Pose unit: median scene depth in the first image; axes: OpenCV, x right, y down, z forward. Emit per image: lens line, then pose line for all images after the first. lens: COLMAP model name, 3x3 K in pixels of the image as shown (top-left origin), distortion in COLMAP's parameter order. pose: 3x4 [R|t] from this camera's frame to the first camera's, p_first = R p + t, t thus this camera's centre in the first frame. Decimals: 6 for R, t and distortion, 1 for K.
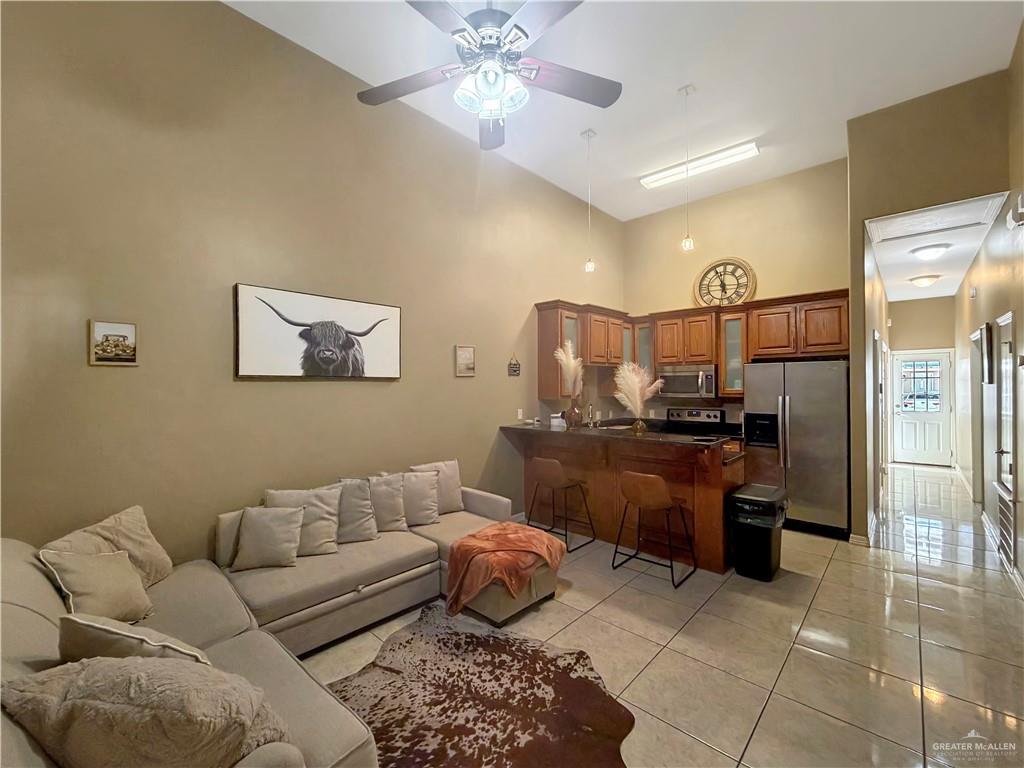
lens RADIAL K [[420.5, 0, 520.0], [0, 420.5, 379.6], [0, 0, 1]] dist [0.000650, -0.000012]
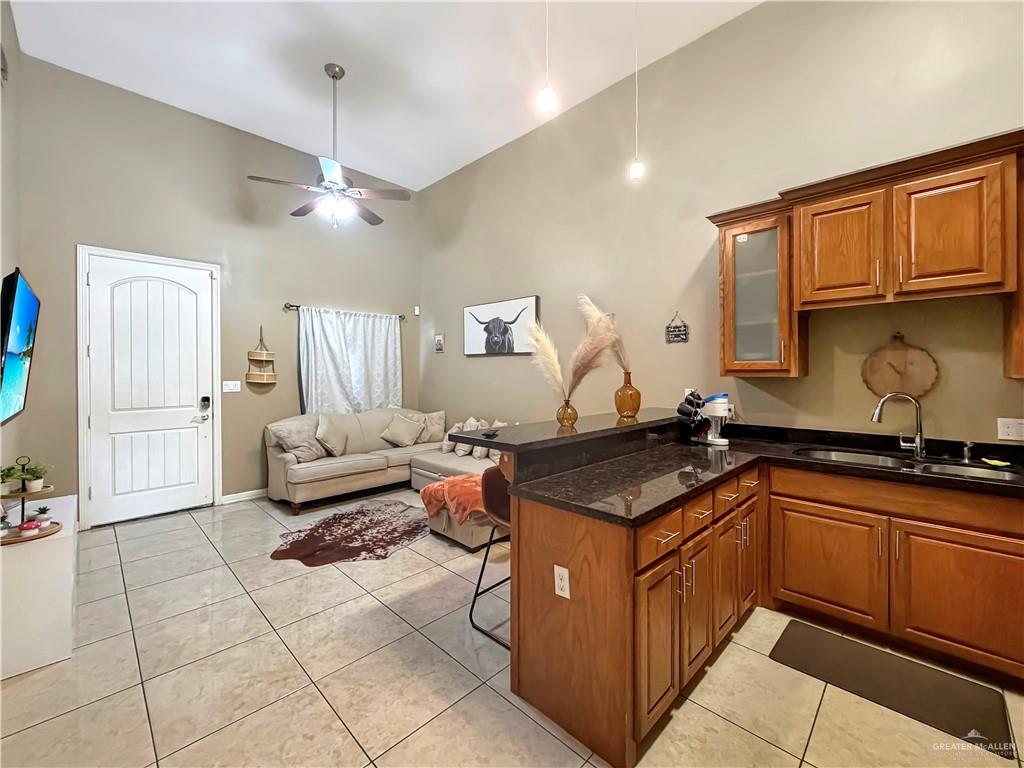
lens RADIAL K [[420.5, 0, 500.3], [0, 420.5, 366.3], [0, 0, 1]] dist [0.000650, -0.000012]
pose [[-0.043572, 0.001003, -0.999050, 1.061482], [0.019799, 0.999804, 0.000141, 0.038746], [0.998854, -0.019774, -0.043583, 1.045451]]
